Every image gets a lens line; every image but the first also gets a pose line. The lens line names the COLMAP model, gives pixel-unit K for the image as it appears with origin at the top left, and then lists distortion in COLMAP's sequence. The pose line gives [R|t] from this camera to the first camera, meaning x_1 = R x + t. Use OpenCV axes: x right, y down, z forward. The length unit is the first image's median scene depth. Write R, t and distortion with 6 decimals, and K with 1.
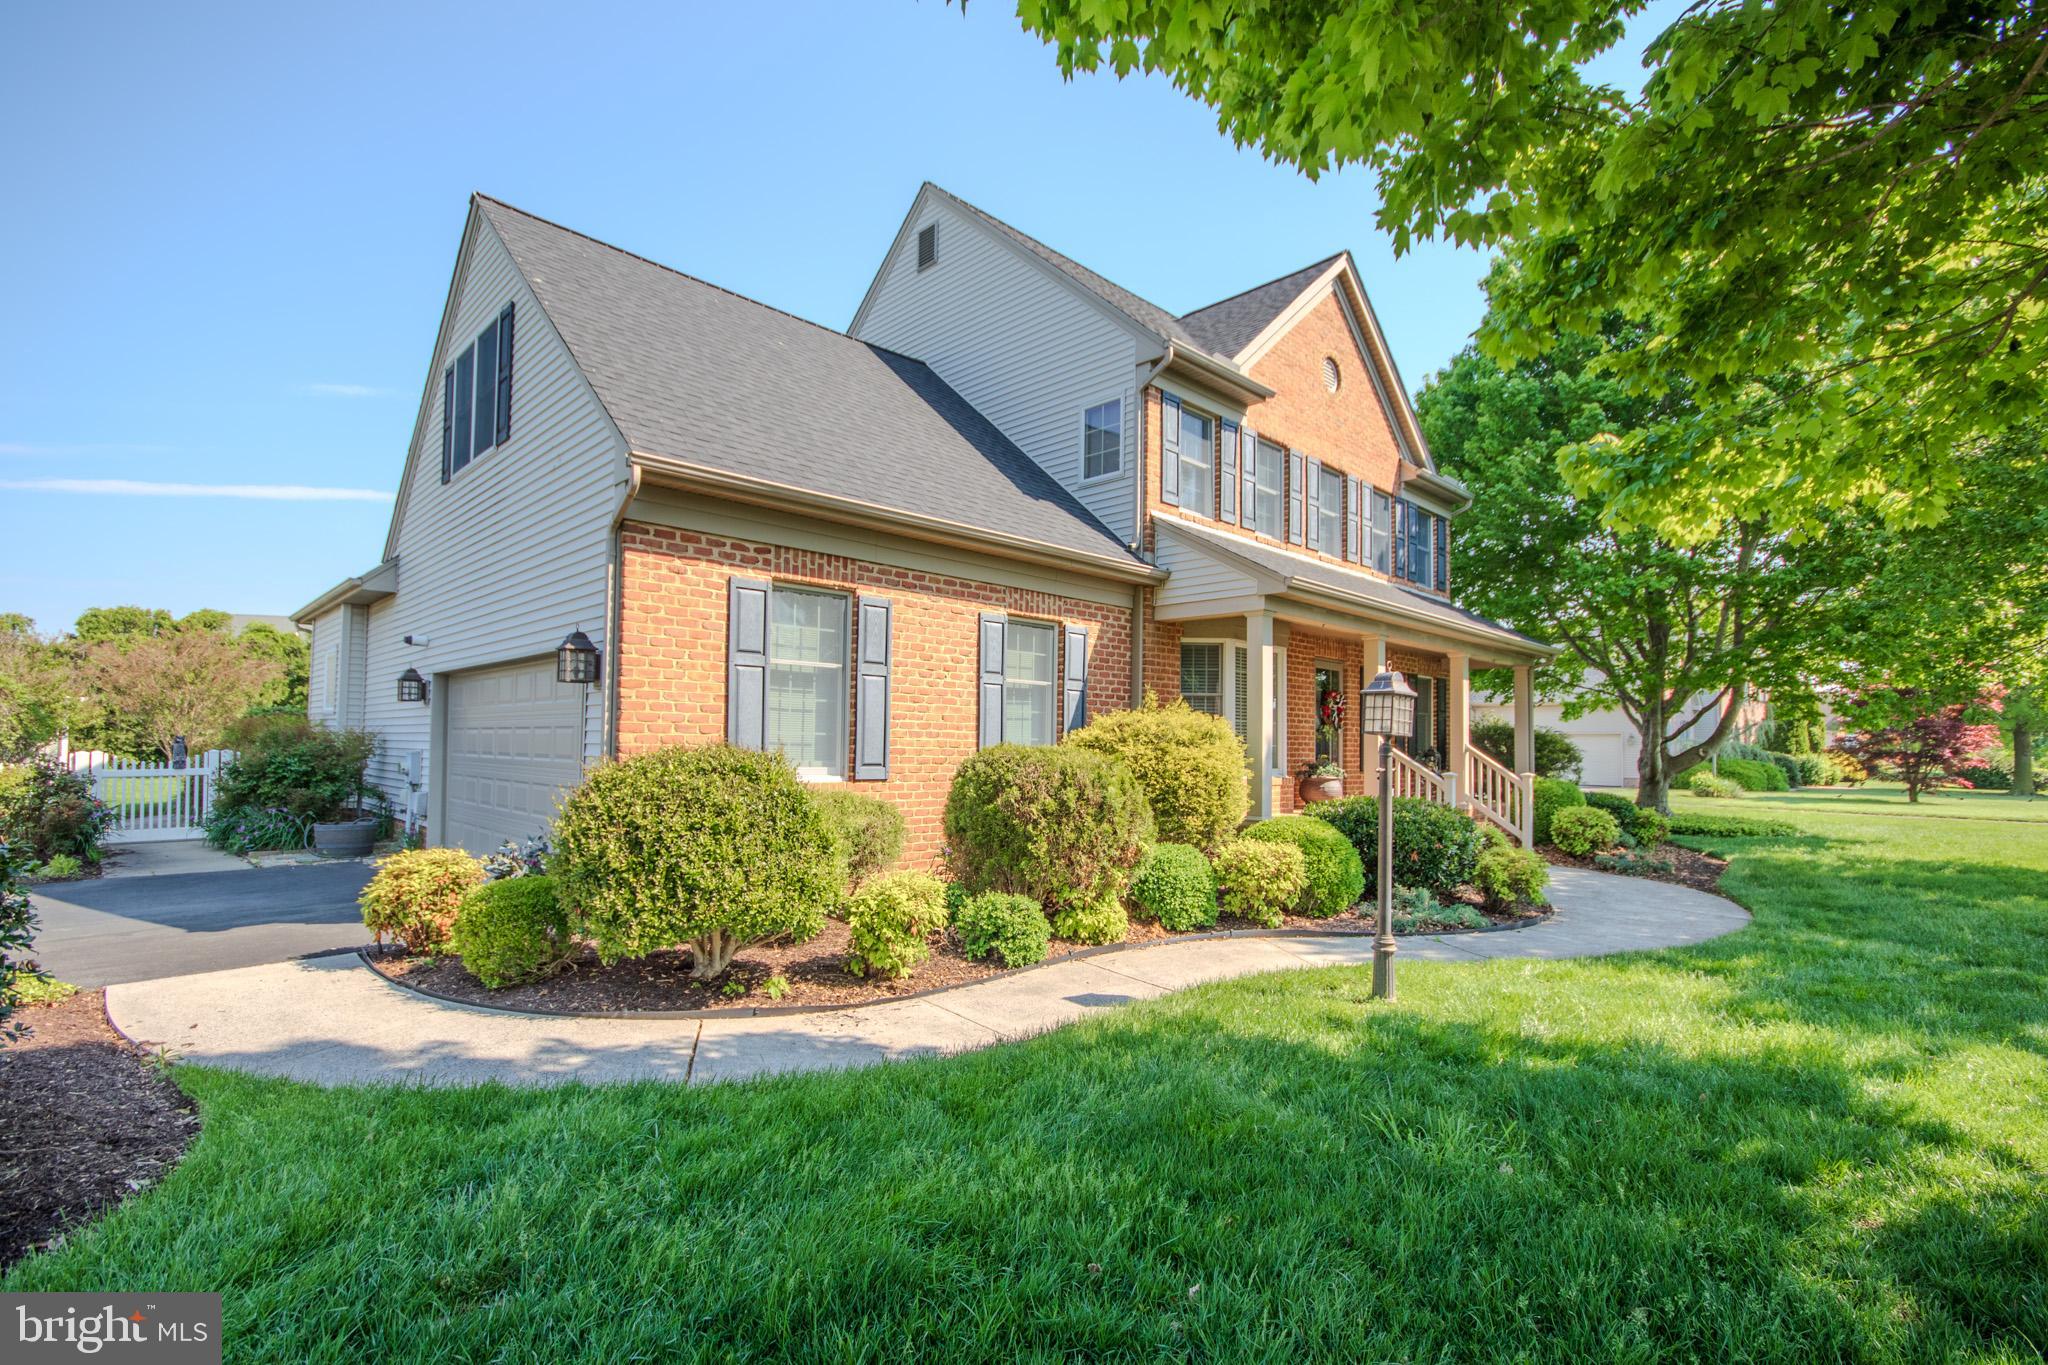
lens RADIAL K [[972.1, 0, 1022.7], [0, 972.1, 715.5], [0, 0, 1]] dist [0.002232, -0.000938]
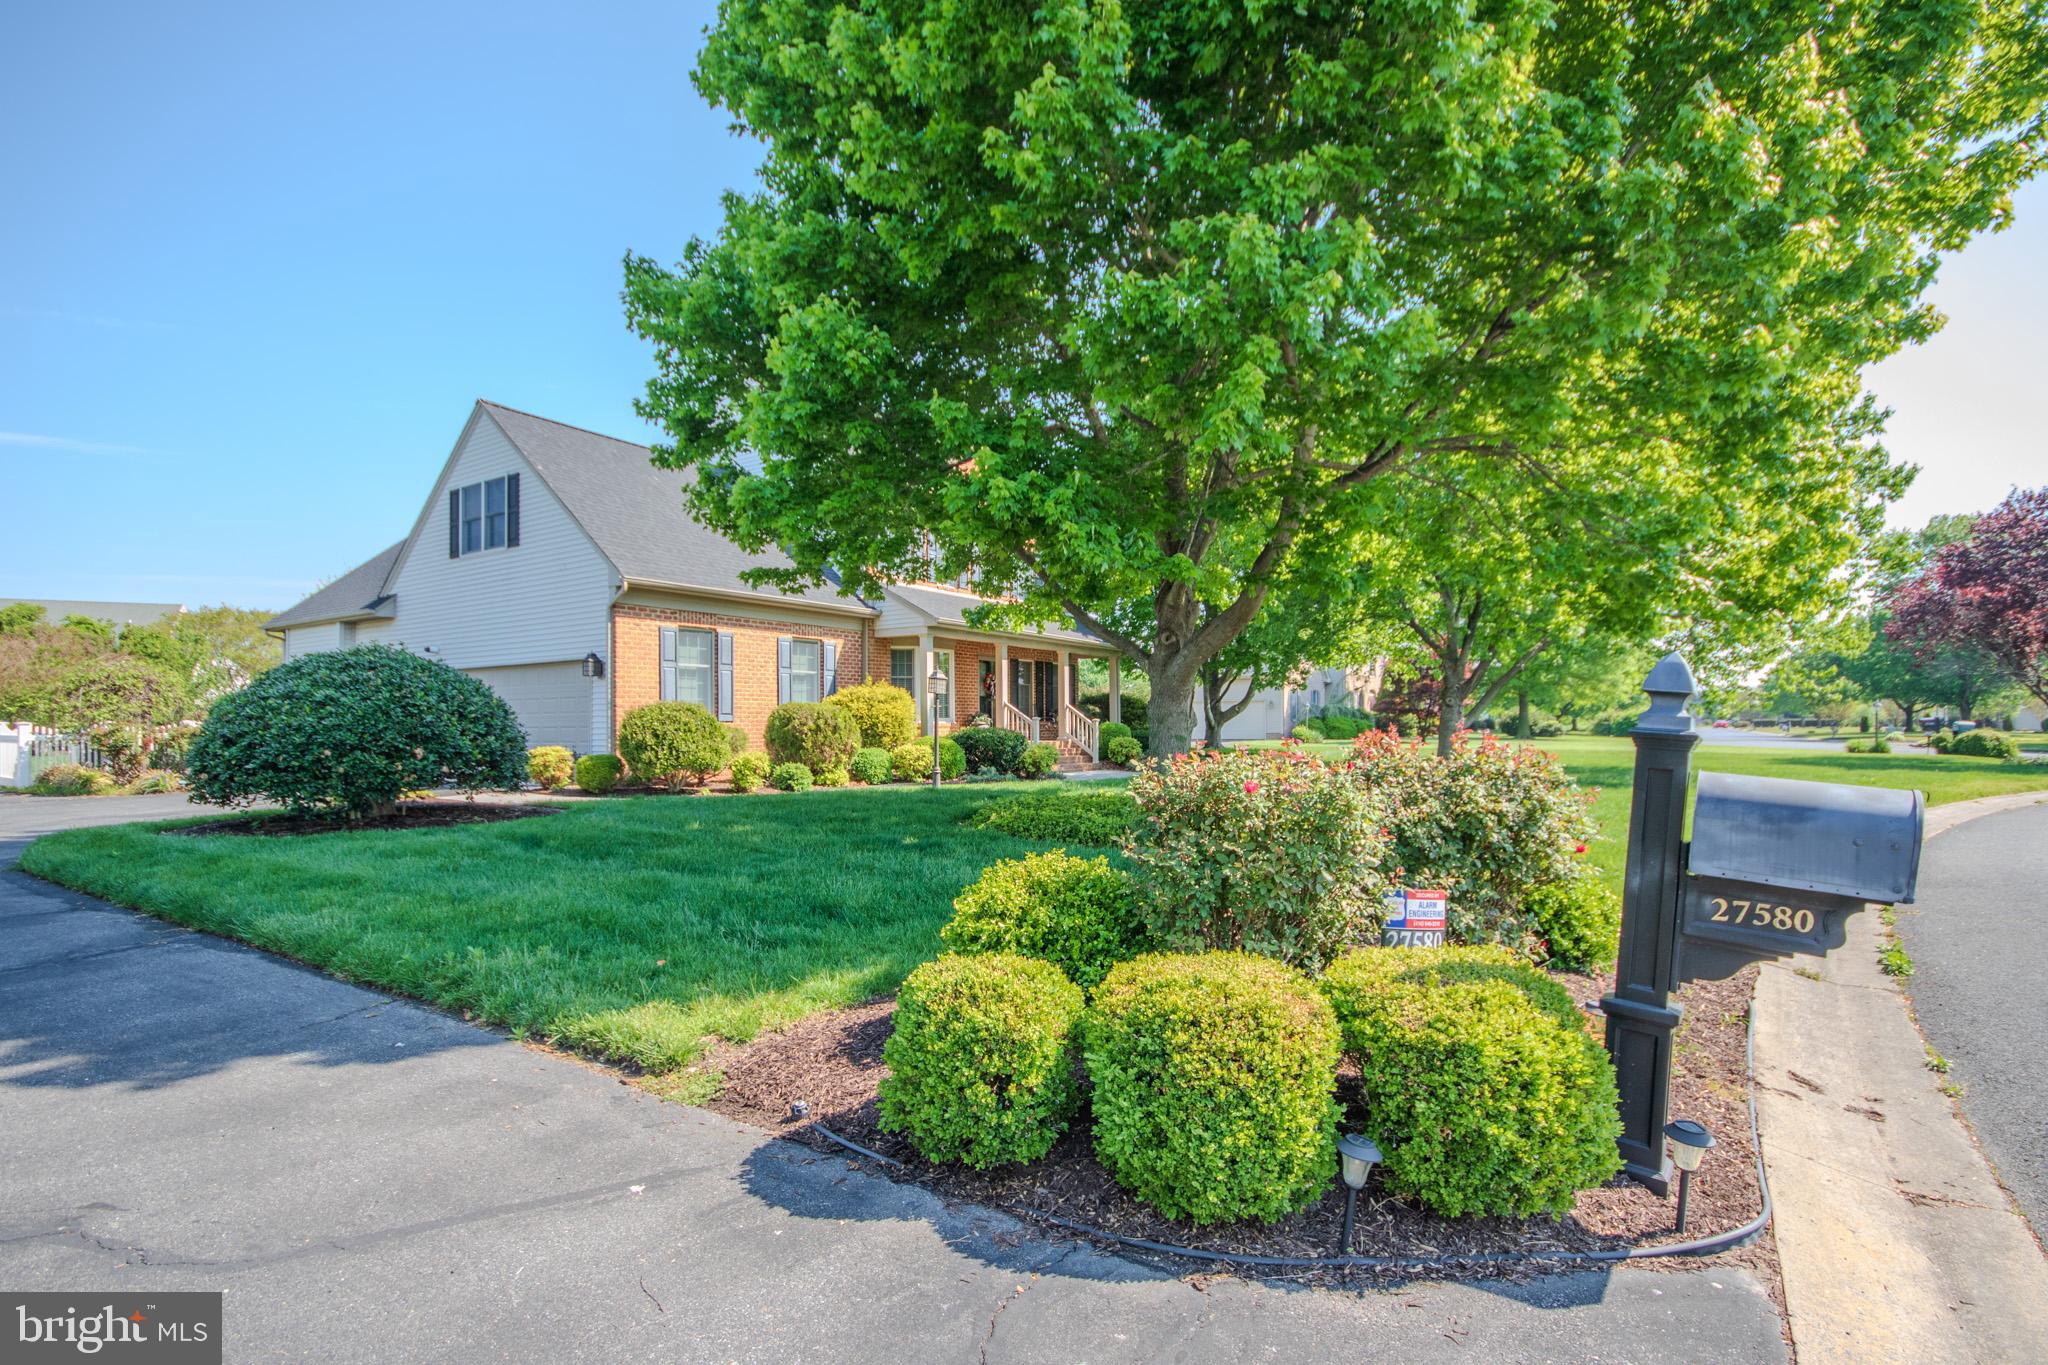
lens RADIAL K [[972.1, 0, 1022.7], [0, 972.1, 715.5], [0, 0, 1]] dist [0.002232, -0.000938]
pose [[0.976815, -0.018513, 0.213281, 0.018826], [0.013656, 0.999613, 0.024225, 0.012393], [-0.213647, -0.020750, 0.976690, -1.109386]]
